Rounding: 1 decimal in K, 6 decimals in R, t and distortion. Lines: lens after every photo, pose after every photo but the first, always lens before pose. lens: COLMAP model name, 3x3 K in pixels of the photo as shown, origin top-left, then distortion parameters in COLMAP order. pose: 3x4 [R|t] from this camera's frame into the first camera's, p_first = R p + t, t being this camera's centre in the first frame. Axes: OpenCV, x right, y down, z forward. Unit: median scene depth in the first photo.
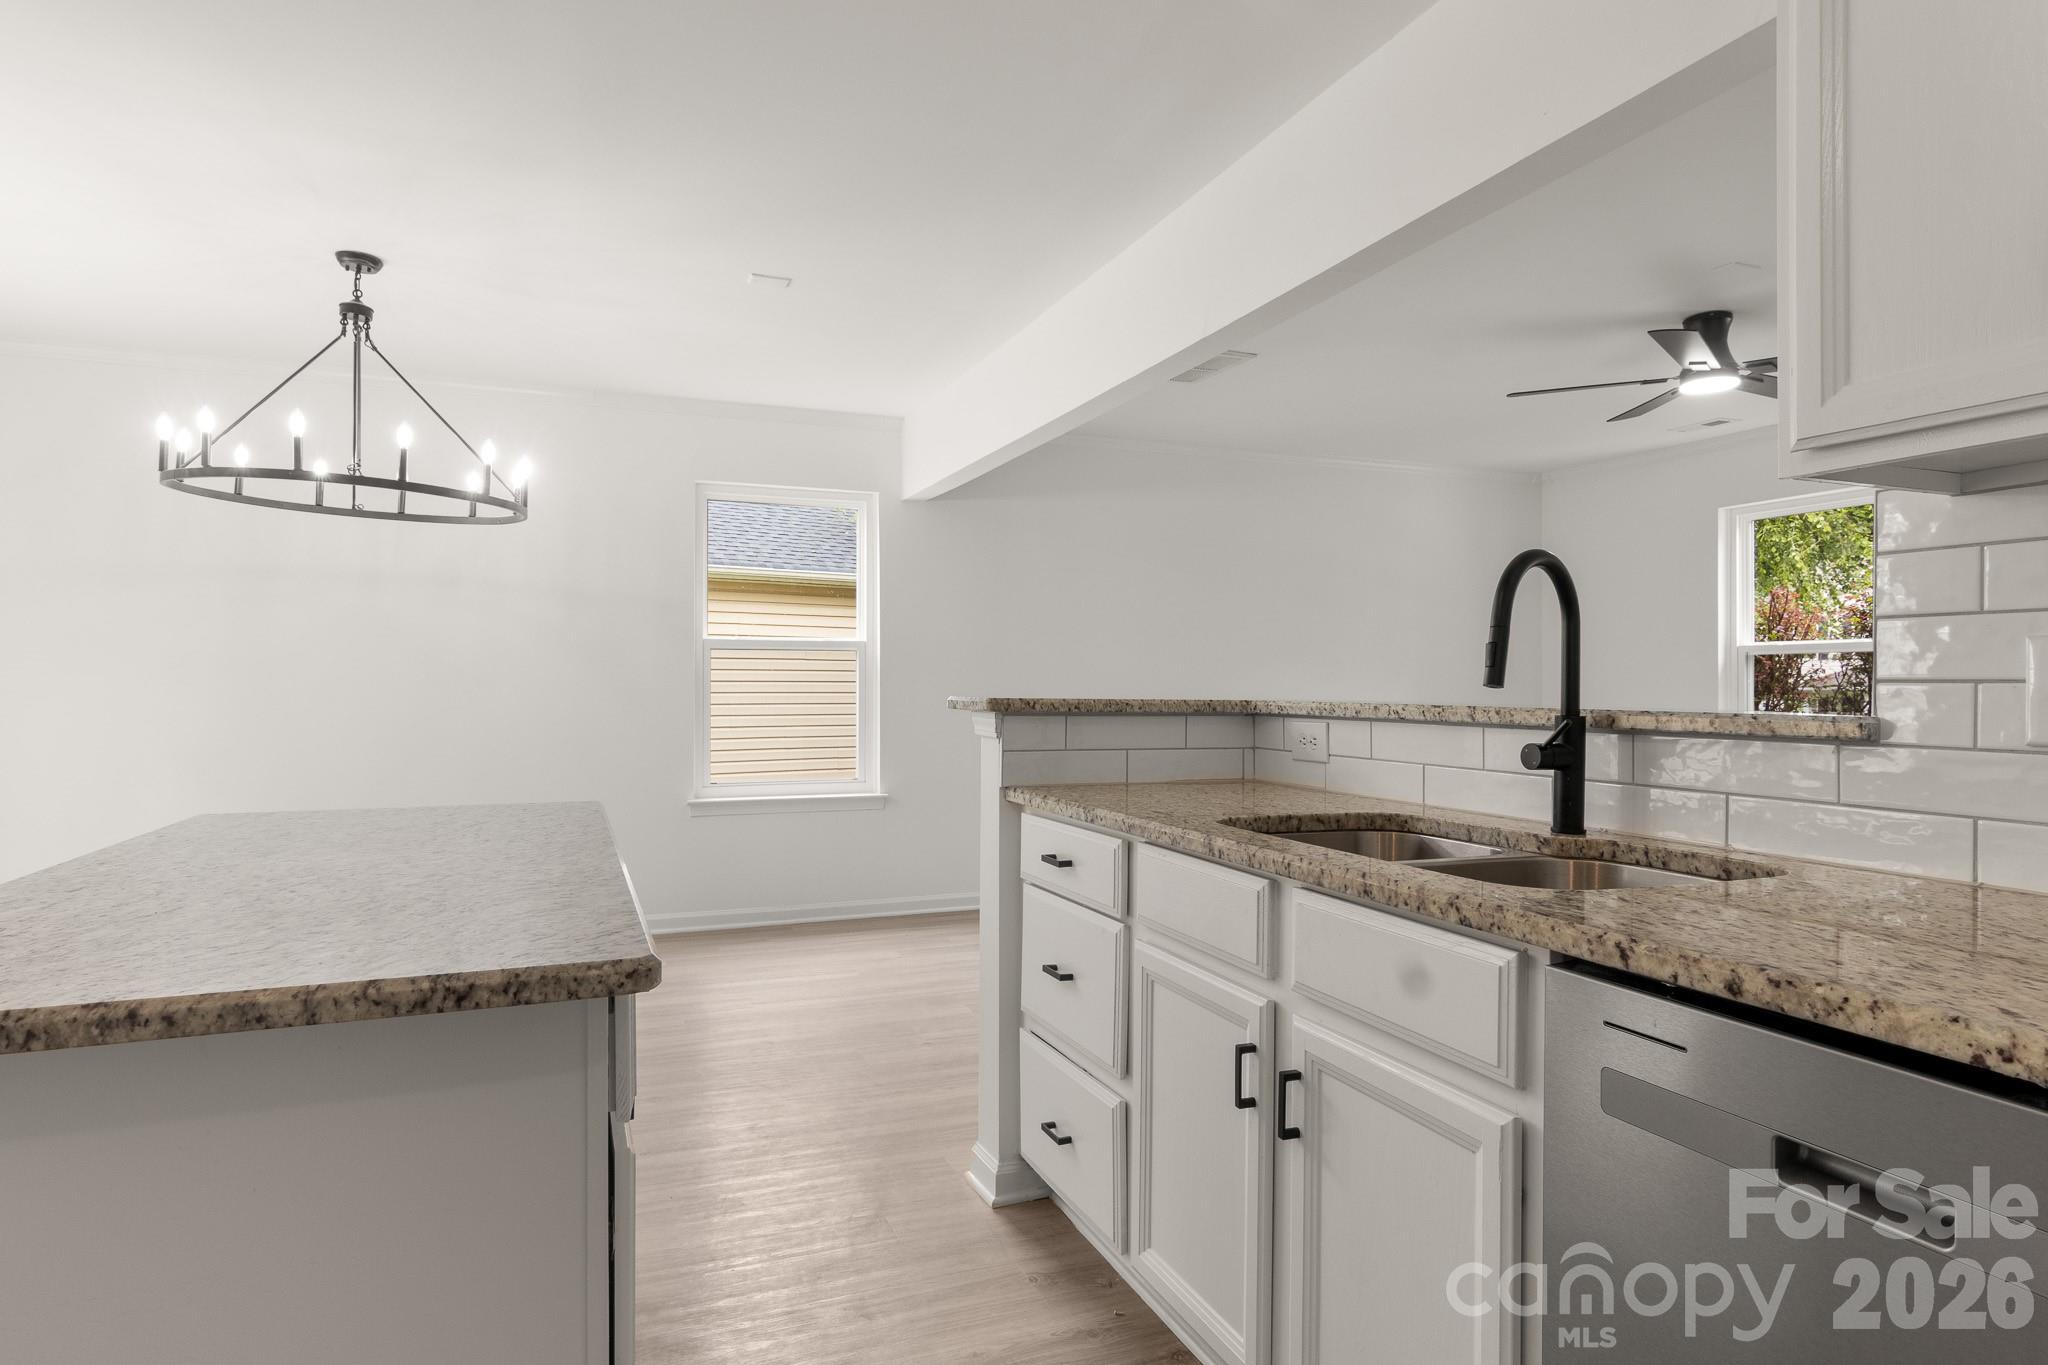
lens RADIAL K [[1141.6, 0, 1024.0], [0, 1141.6, 682.5], [0, 0, 1]] dist [-0.002990, -0.000713]
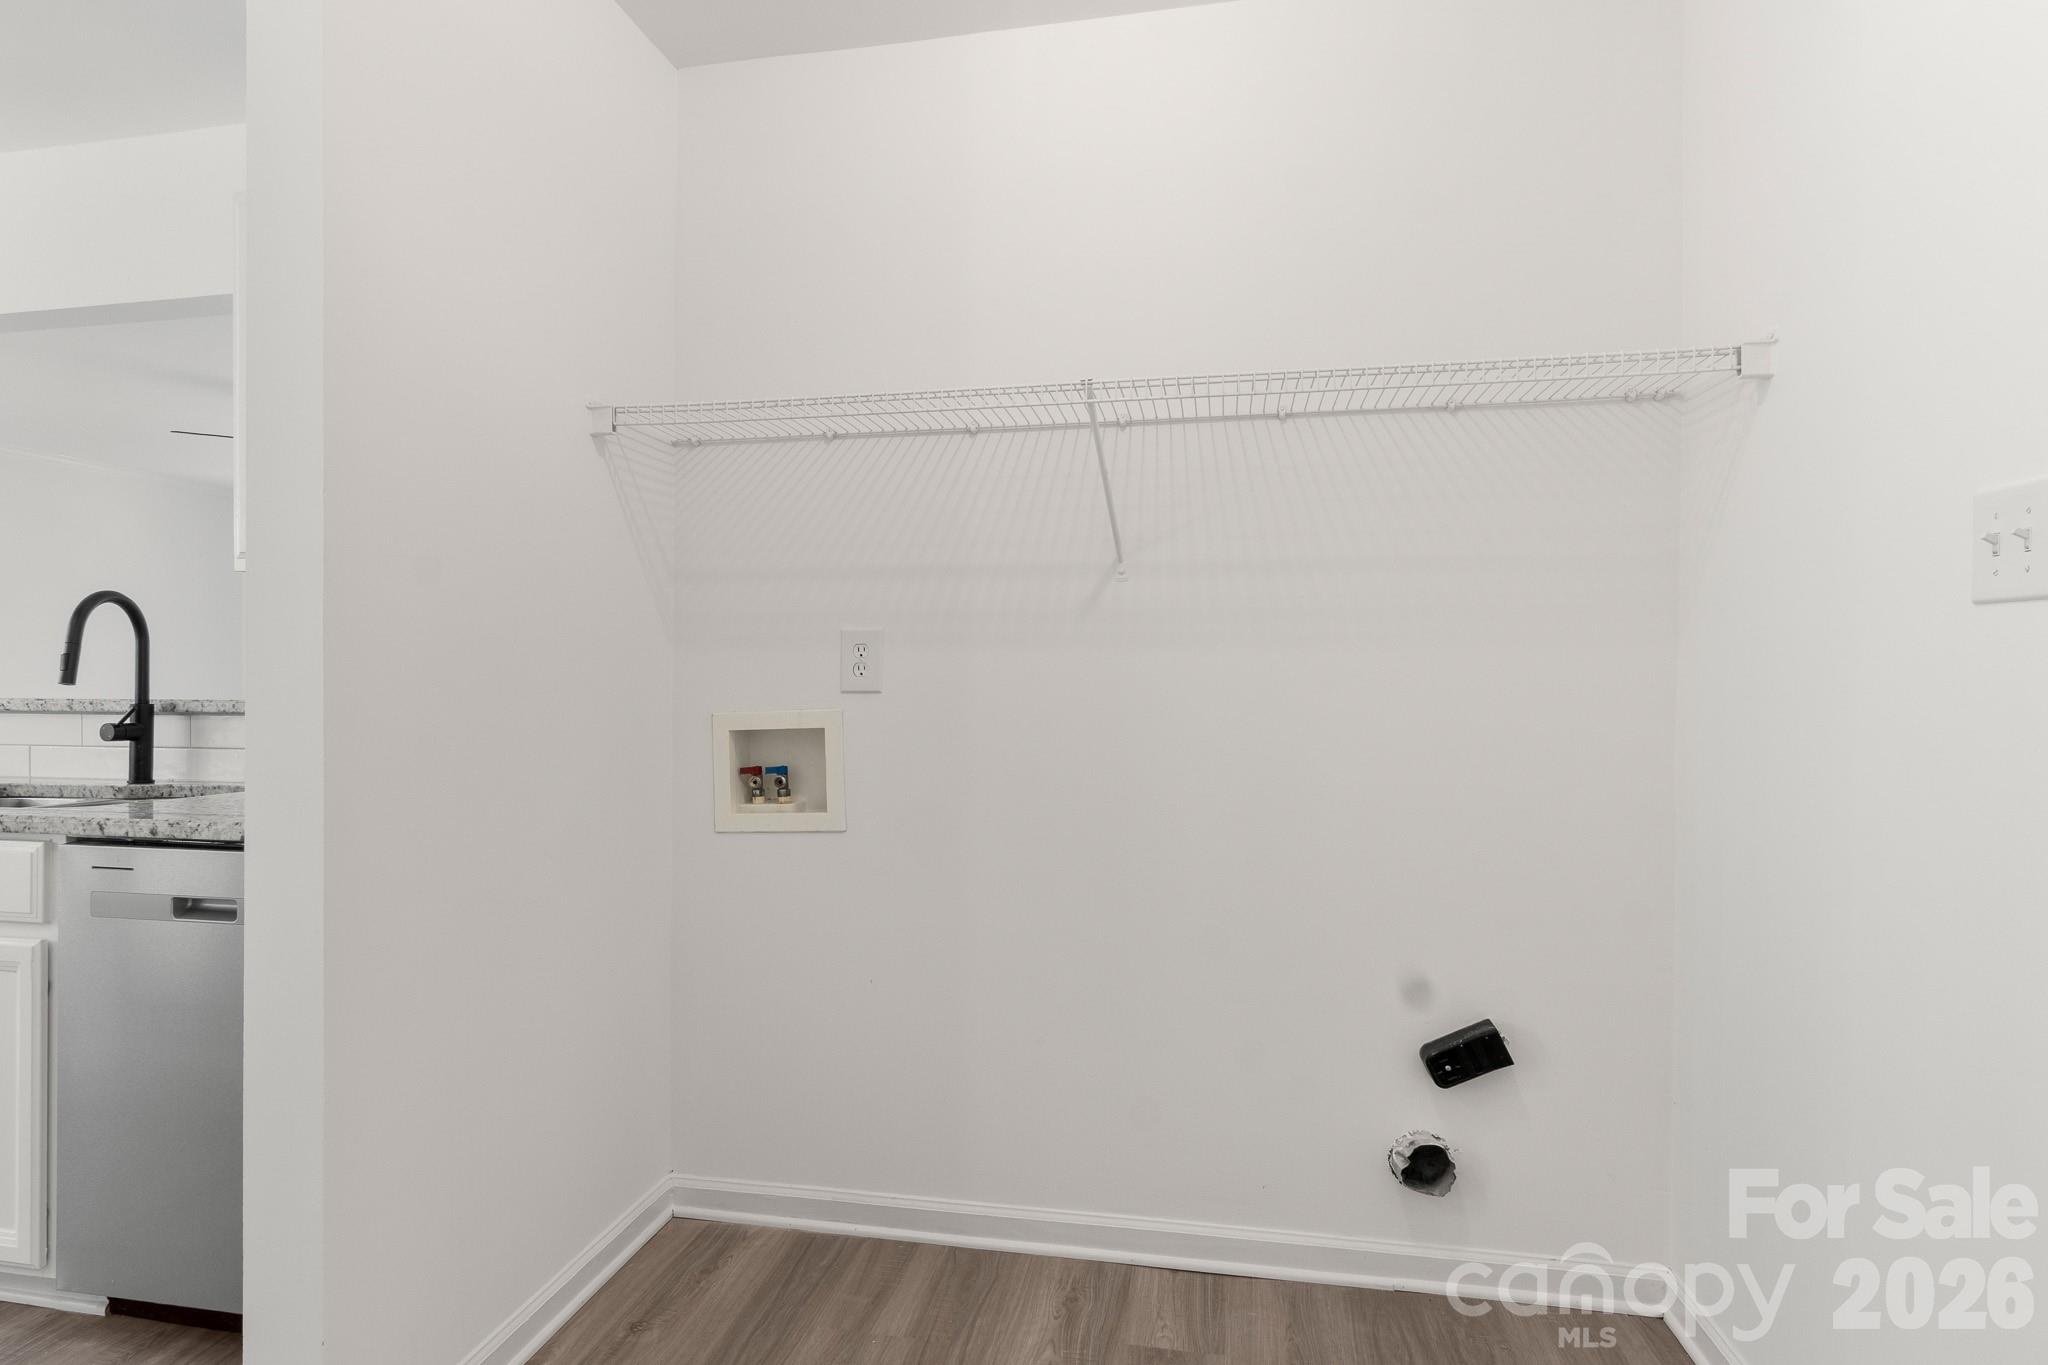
lens RADIAL K [[1070.6, 0, 1017.3], [0, 1070.6, 692.8], [0, 0, 1]] dist [0.004171, 0.001122]
pose [[0.535067, -0.006169, 0.844787, -0.092628], [-0.002633, 0.999956, 0.008969, -0.000940], [-0.844806, -0.007023, 0.535027, -0.718607]]
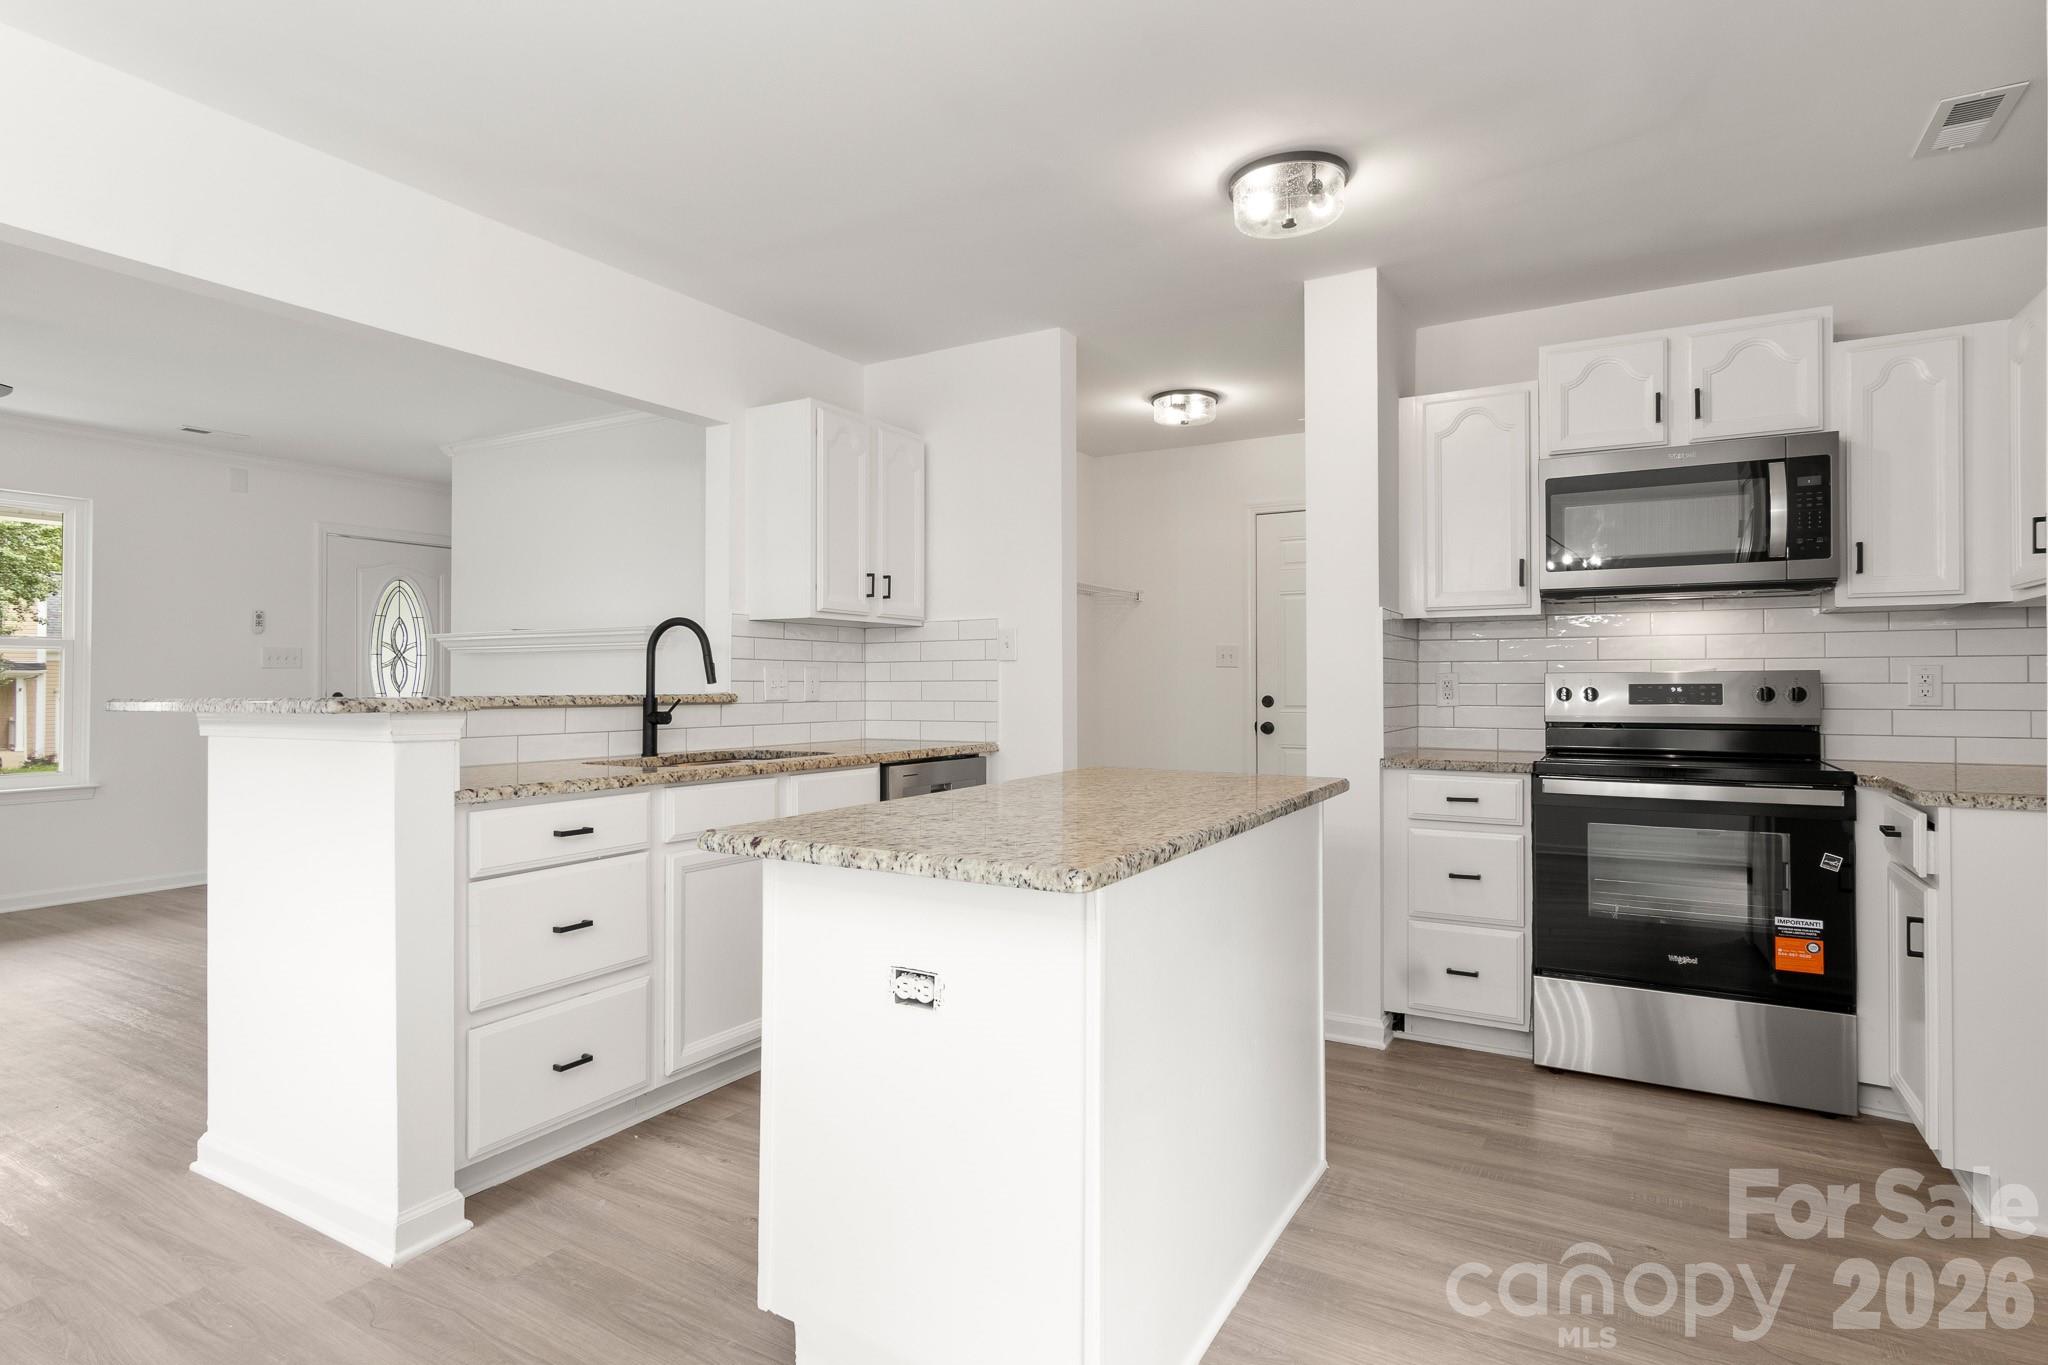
lens RADIAL K [[1052.5, 0, 1014.9], [0, 1052.5, 672.9], [0, 0, 1]] dist [0.001177, 0.000650]
pose [[-0.610531, 0.004175, 0.791981, -1.417914], [-0.005208, 0.999943, -0.009285, -0.001408], [-0.791975, -0.009793, -0.610475, 1.658297]]
